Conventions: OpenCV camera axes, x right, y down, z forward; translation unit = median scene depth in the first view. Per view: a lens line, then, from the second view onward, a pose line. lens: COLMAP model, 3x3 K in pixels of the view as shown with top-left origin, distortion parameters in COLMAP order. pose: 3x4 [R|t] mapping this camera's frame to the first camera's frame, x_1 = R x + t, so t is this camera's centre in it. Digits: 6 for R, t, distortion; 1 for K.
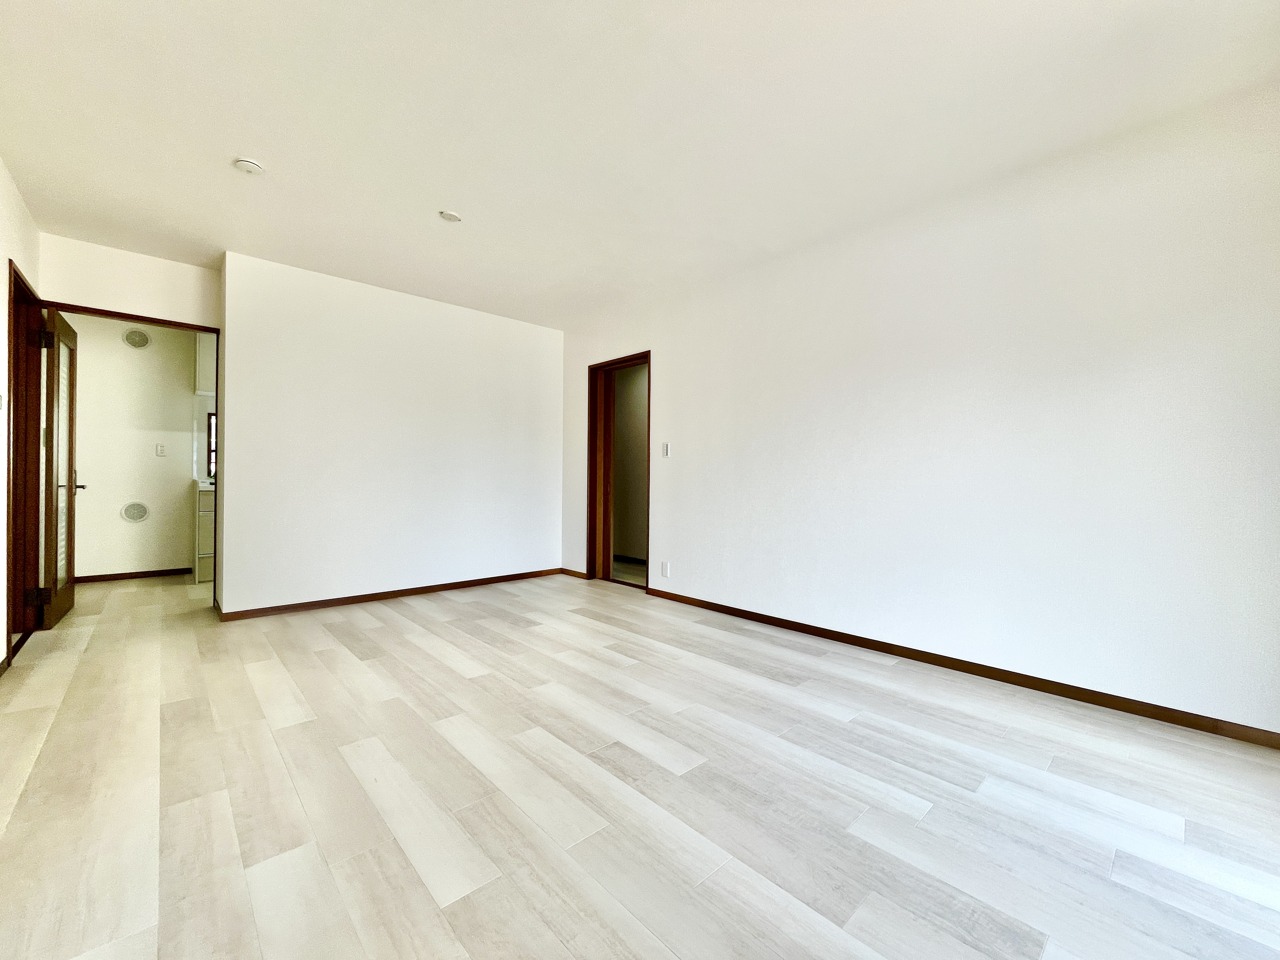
lens RADIAL K [[516.7, 0, 641.3], [0, 516.7, 479.8], [0, 0, 1]] dist [-0.003316, 0.000246]
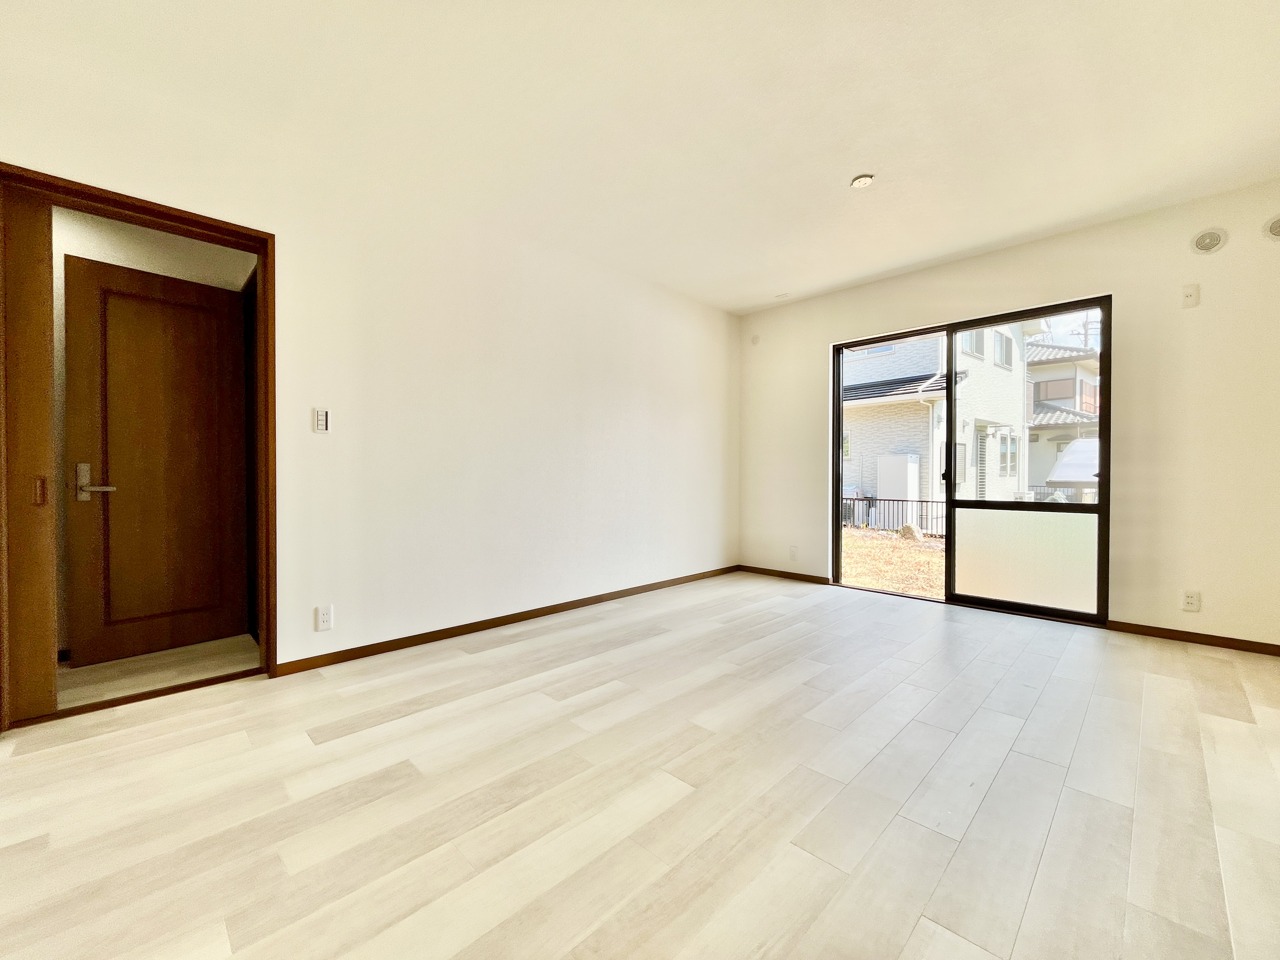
lens RADIAL K [[516.7, 0, 638.1], [0, 516.7, 478.4], [0, 0, 1]] dist [-0.003316, 0.000246]
pose [[-0.034734, -0.017225, 0.999248, -0.959361], [0.002353, 0.999847, 0.017317, -0.000827], [-0.999394, 0.002953, -0.034689, 1.100716]]
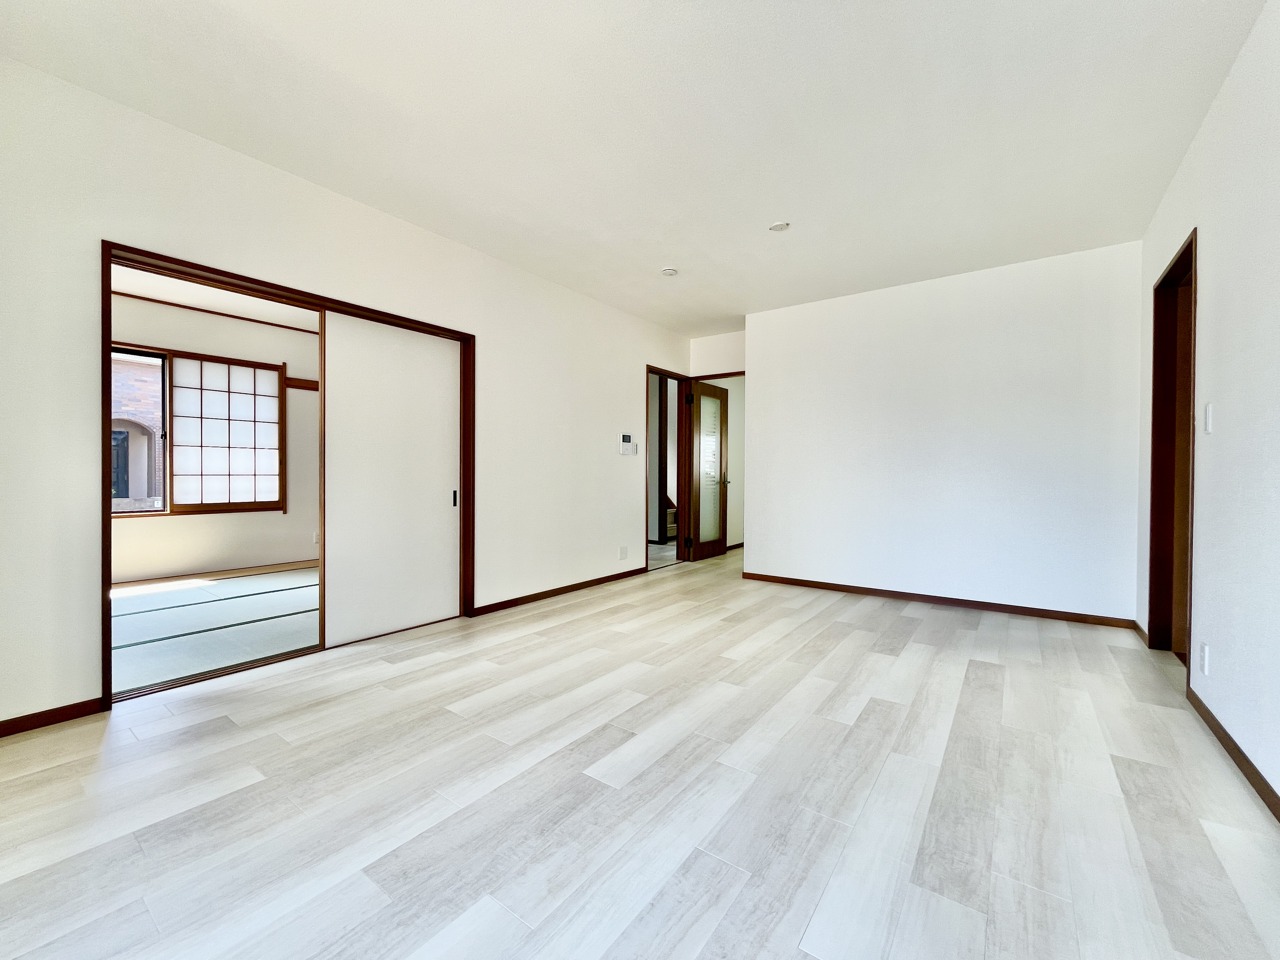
lens RADIAL K [[516.7, 0, 637.6], [0, 516.7, 478.5], [0, 0, 1]] dist [-0.003316, 0.000246]
pose [[0.188764, 0.002475, -0.982019, 0.726906], [-0.006238, 0.999980, 0.001321, 0.004080], [0.982003, 0.005876, 0.188776, 0.622564]]
